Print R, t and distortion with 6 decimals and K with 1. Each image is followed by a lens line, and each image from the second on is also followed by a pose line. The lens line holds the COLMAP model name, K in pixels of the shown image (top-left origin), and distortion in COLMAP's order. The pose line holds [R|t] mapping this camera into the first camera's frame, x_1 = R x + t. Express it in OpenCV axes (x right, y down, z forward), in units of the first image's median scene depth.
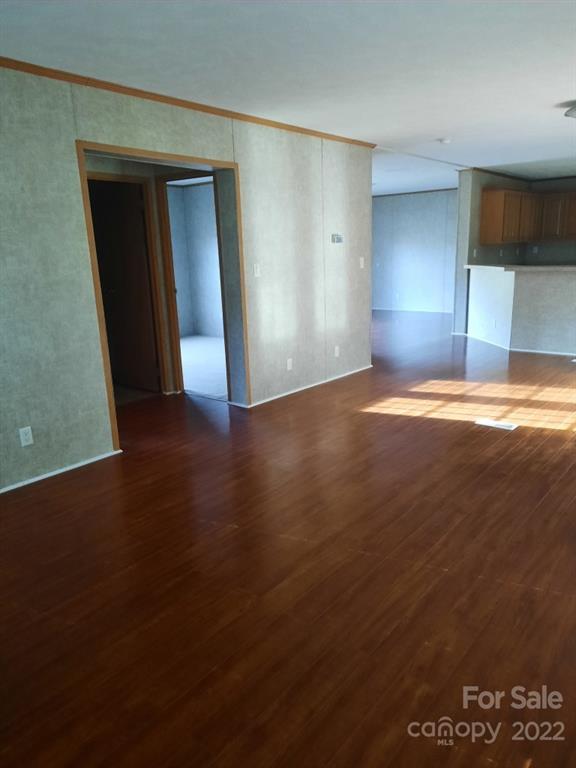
lens RADIAL K [[552.4, 0, 288.0], [0, 552.4, 384.0], [0, 0, 1]] dist [0.005139, -0.029786]
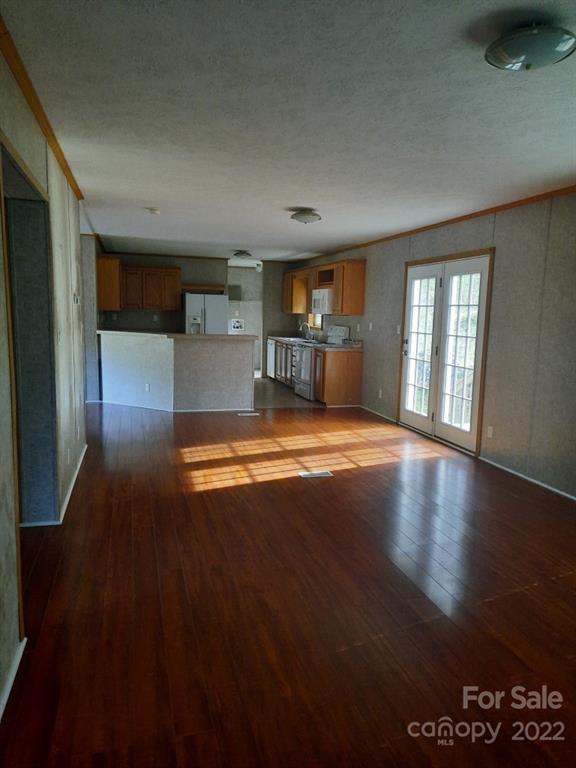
lens RADIAL K [[552.4, 0, 288.0], [0, 552.4, 384.0], [0, 0, 1]] dist [0.005139, -0.029786]
pose [[0.553441, -0.058978, 0.830798, -0.509293], [0.148865, 0.988432, -0.028999, -0.074086], [-0.819477, 0.139726, 0.555819, 0.331941]]
